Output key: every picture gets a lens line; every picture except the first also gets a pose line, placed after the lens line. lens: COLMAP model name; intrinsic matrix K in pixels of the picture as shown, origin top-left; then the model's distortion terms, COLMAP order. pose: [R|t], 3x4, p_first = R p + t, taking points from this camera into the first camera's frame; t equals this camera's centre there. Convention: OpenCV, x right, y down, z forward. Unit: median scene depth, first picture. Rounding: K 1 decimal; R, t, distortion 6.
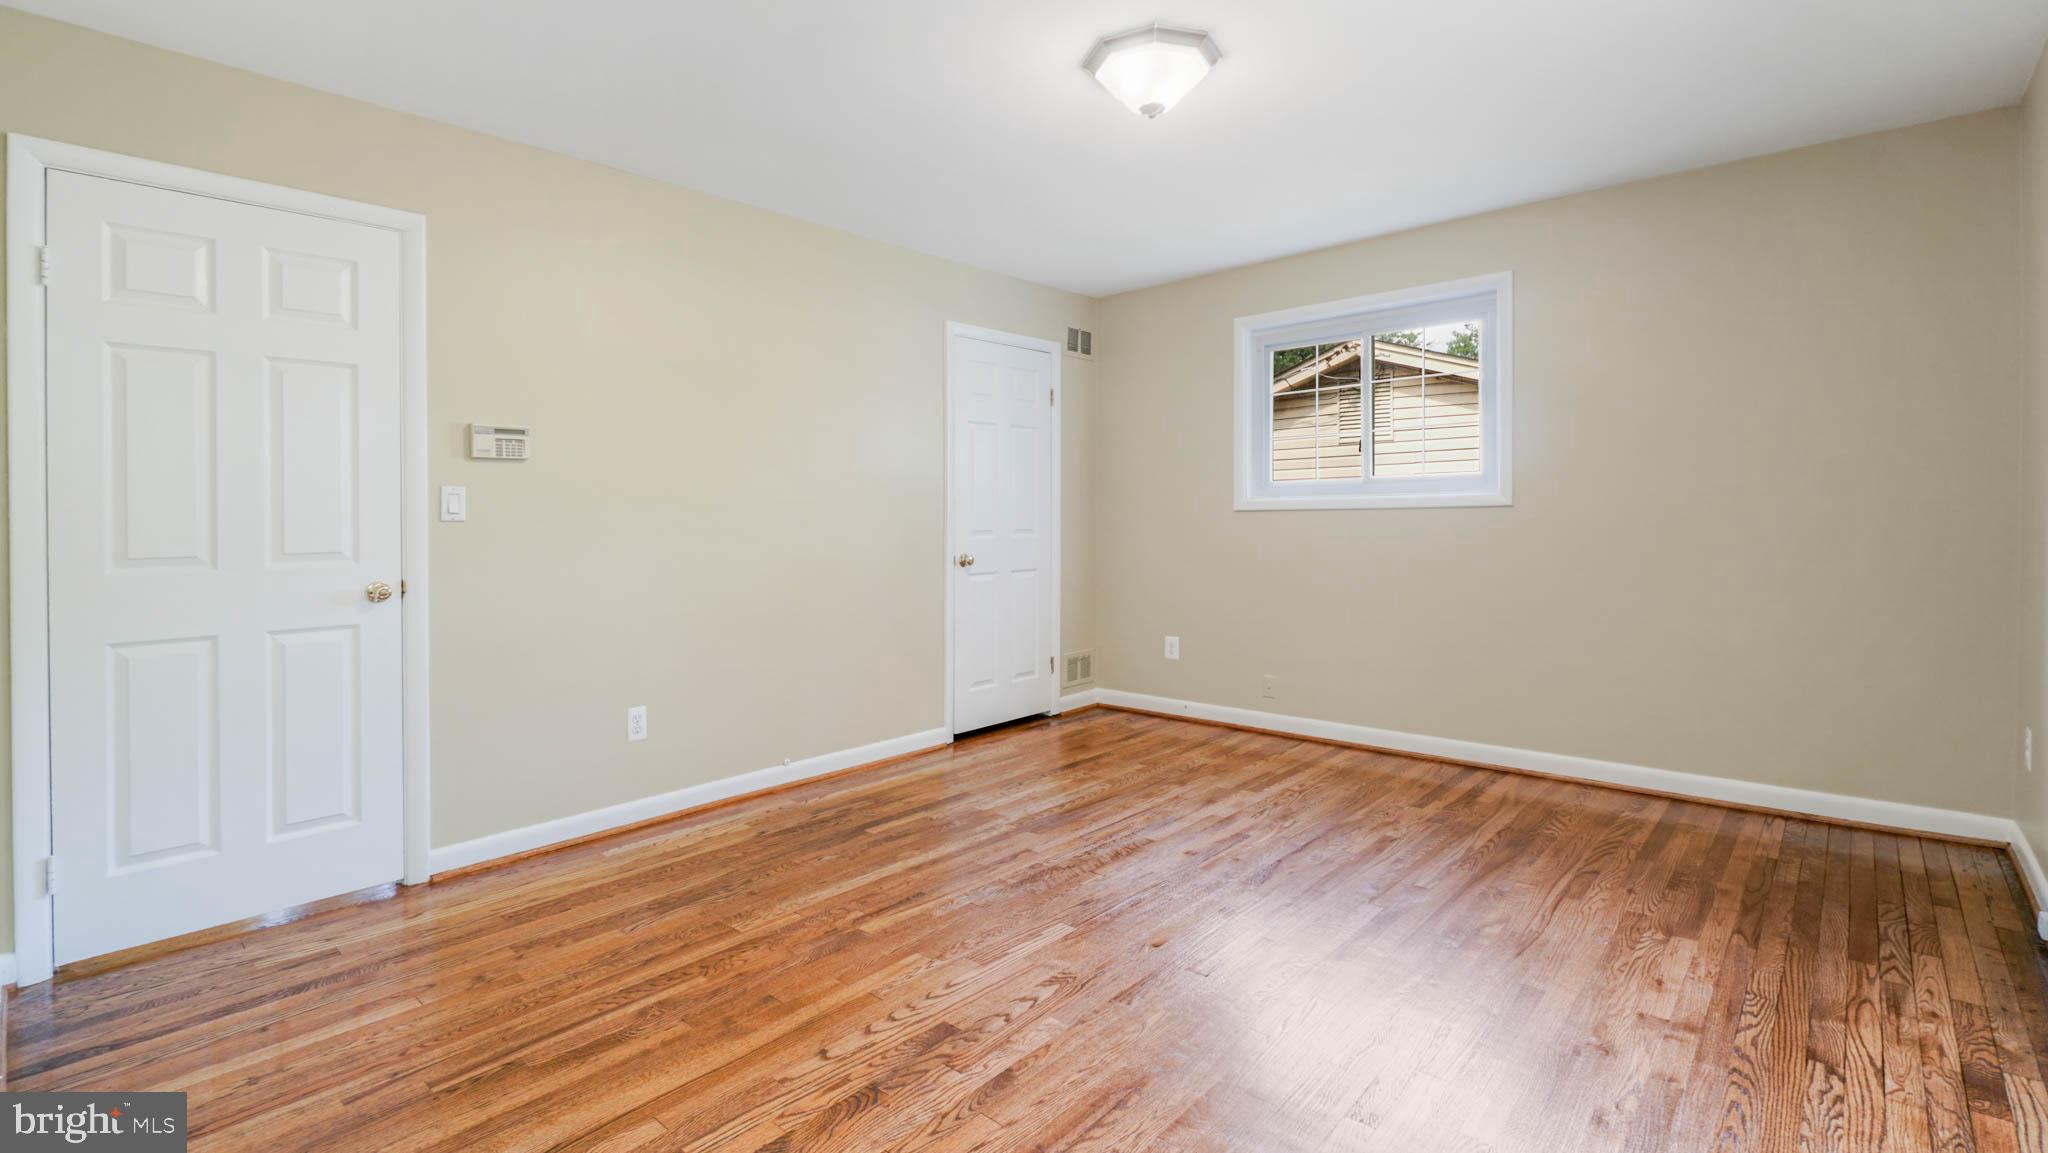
lens RADIAL K [[926.1, 0, 1017.4], [0, 926.1, 565.1], [0, 0, 1]] dist [-0.000220, -0.000583]
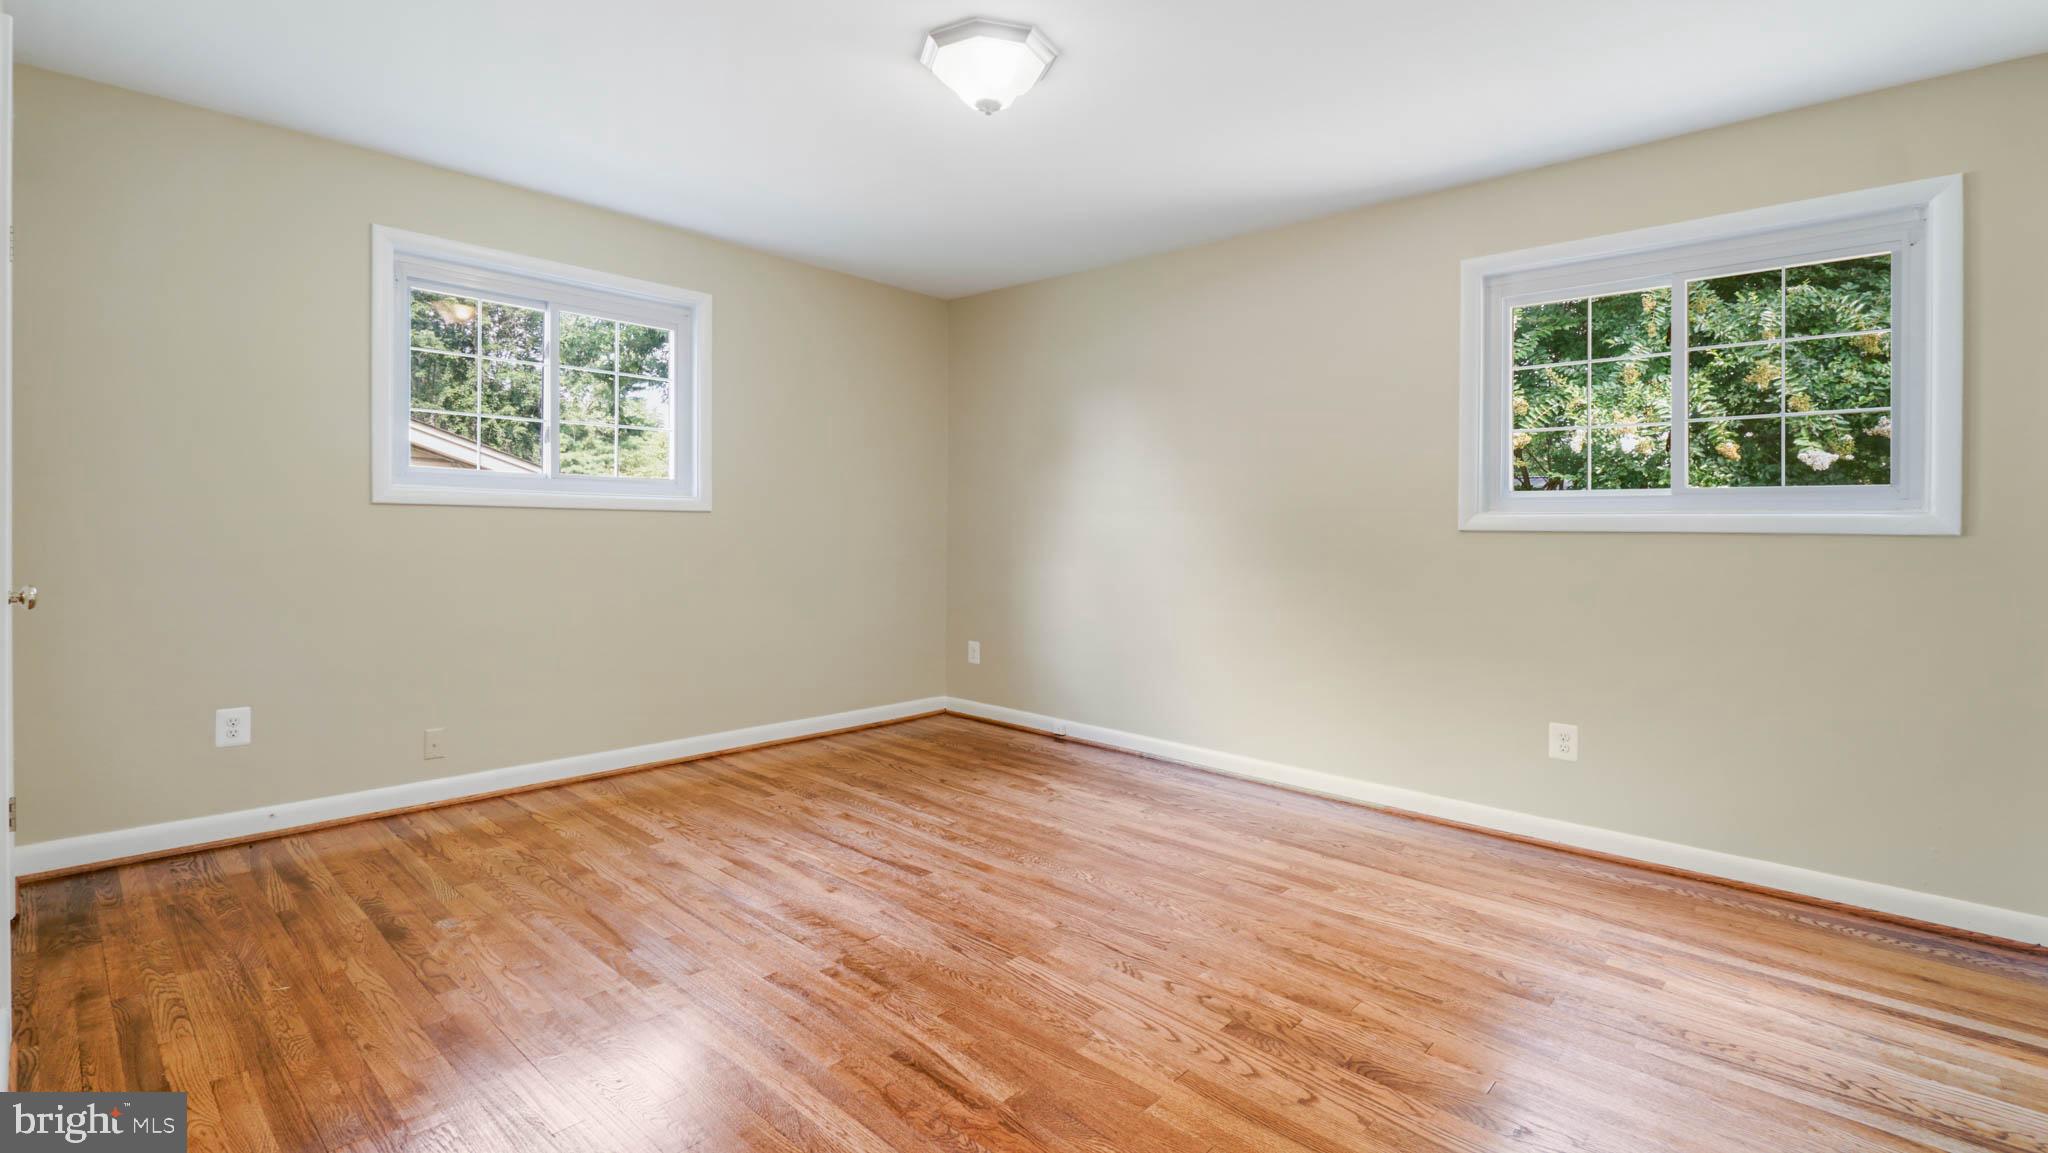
lens RADIAL K [[926.1, 0, 1018.6], [0, 926.1, 577.0], [0, 0, 1]] dist [-0.000220, -0.000583]
pose [[0.004624, -0.040646, 0.999163, -0.832125], [0.031064, 0.998697, 0.040483, -0.031988], [-0.999507, 0.030851, 0.005881, 0.944004]]
